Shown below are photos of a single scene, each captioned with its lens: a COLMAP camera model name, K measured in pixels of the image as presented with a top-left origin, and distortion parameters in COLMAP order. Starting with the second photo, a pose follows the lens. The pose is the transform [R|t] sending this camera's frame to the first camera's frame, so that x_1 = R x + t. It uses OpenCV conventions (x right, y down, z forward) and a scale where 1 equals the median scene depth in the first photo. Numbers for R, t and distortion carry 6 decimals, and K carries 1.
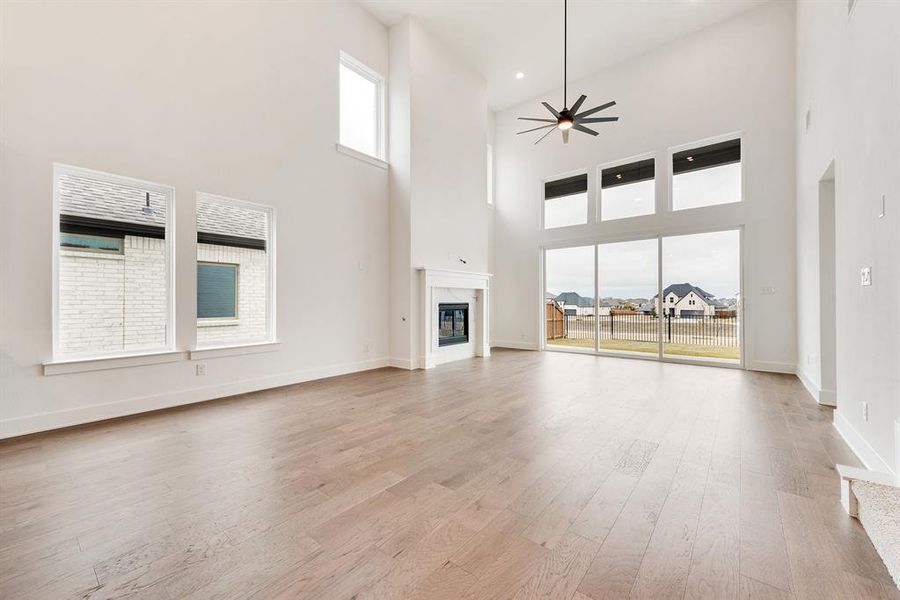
lens RADIAL K [[353.6, 0, 450.0], [0, 353.6, 300.0], [0, 0, 1]] dist [-0.000642, -0.000034]
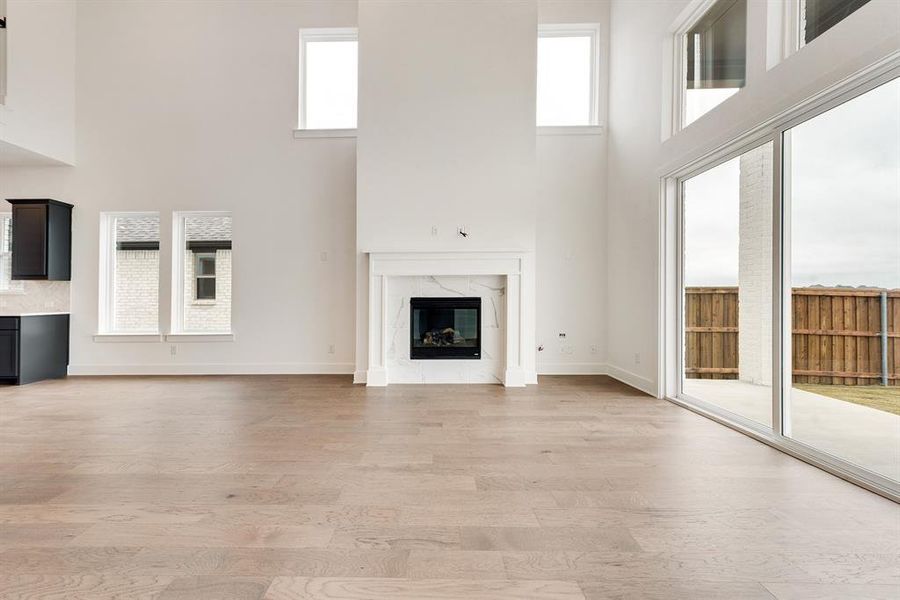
lens RADIAL K [[331.4, 0, 448.0], [0, 331.4, 291.0], [0, 0, 1]] dist [0.017532, 0.000019]
pose [[0.630232, -0.010096, -0.776341, 0.547417], [0.006082, 0.999949, -0.008066, 0.000838], [0.776383, 0.000361, 0.630262, 0.655409]]
